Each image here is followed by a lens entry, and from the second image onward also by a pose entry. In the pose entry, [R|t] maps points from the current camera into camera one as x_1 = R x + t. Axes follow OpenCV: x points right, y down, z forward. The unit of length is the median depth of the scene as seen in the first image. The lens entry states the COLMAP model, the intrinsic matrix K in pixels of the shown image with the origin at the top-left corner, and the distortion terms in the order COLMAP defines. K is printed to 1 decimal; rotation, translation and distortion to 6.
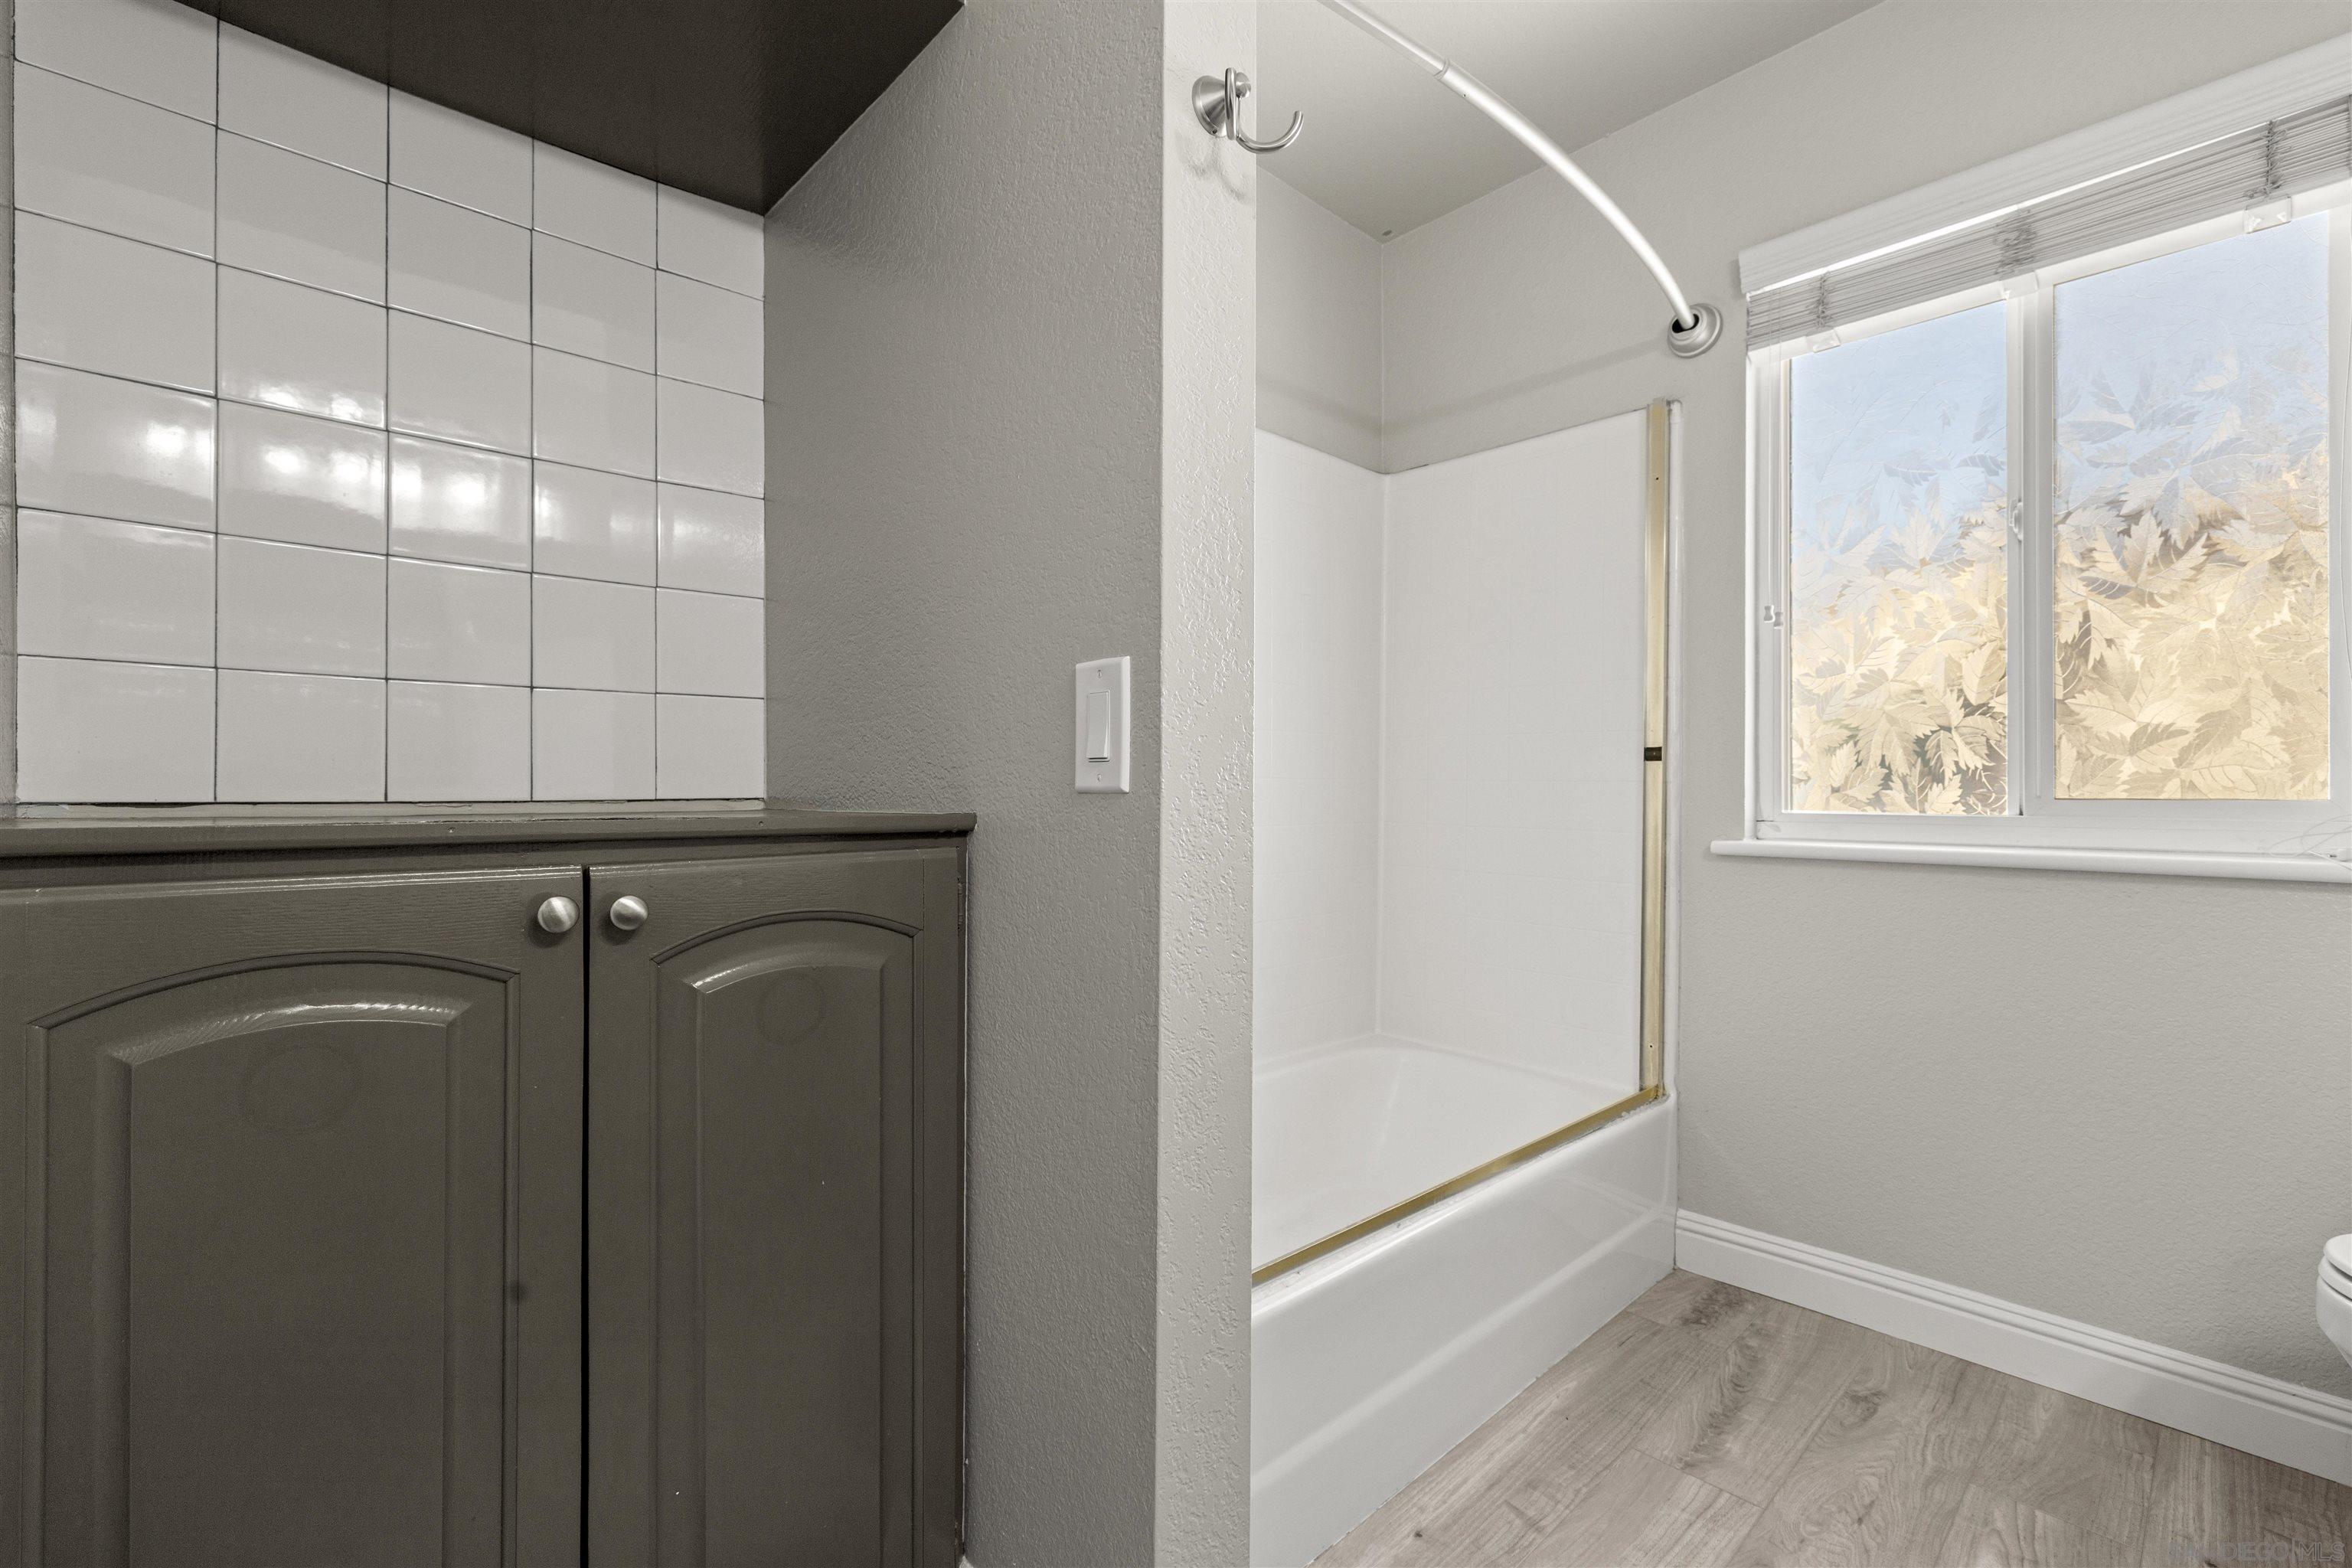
lens RADIAL K [[1015.3, 0, 1178.3], [0, 1015.3, 786.3], [0, 0, 1]] dist [0.001447, -0.000749]
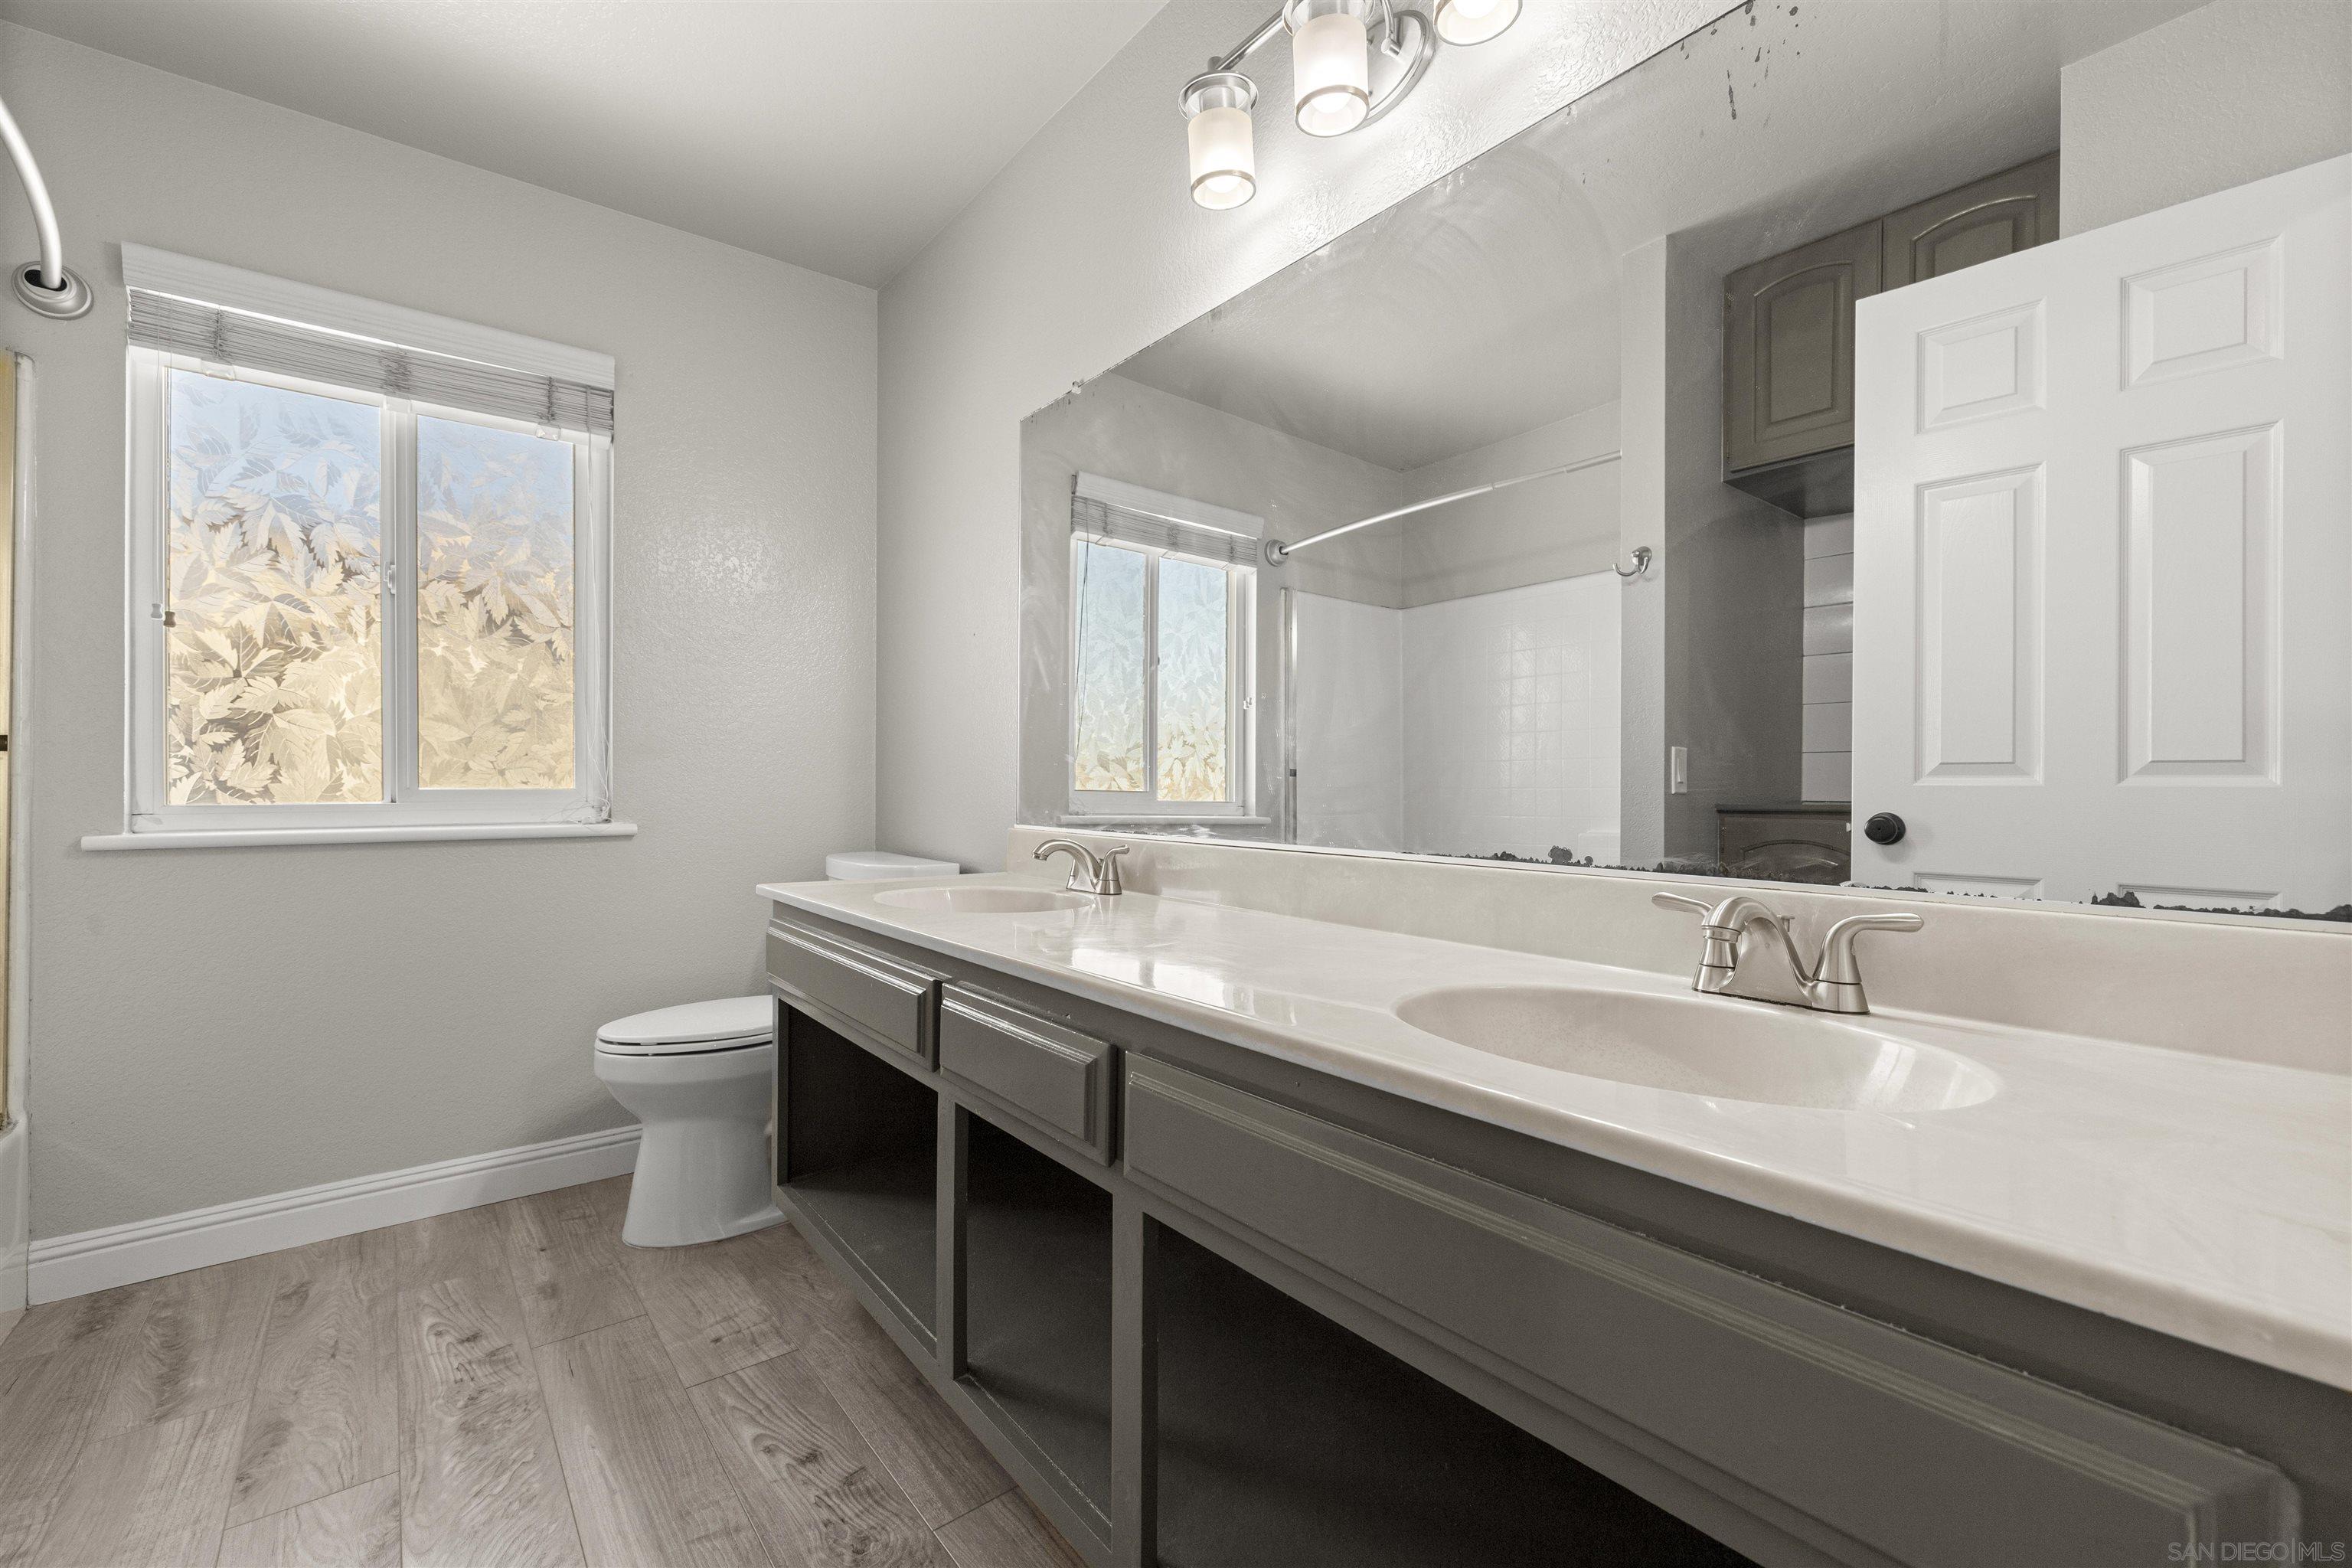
lens RADIAL K [[1015.3, 0, 1179.1], [0, 1015.3, 790.8], [0, 0, 1]] dist [0.001447, -0.000749]
pose [[0.083688, 0.000194, 0.996492, -0.412476], [0.002678, 0.999996, -0.000420, 0.016697], [-0.996488, 0.002704, 0.083687, -0.131056]]
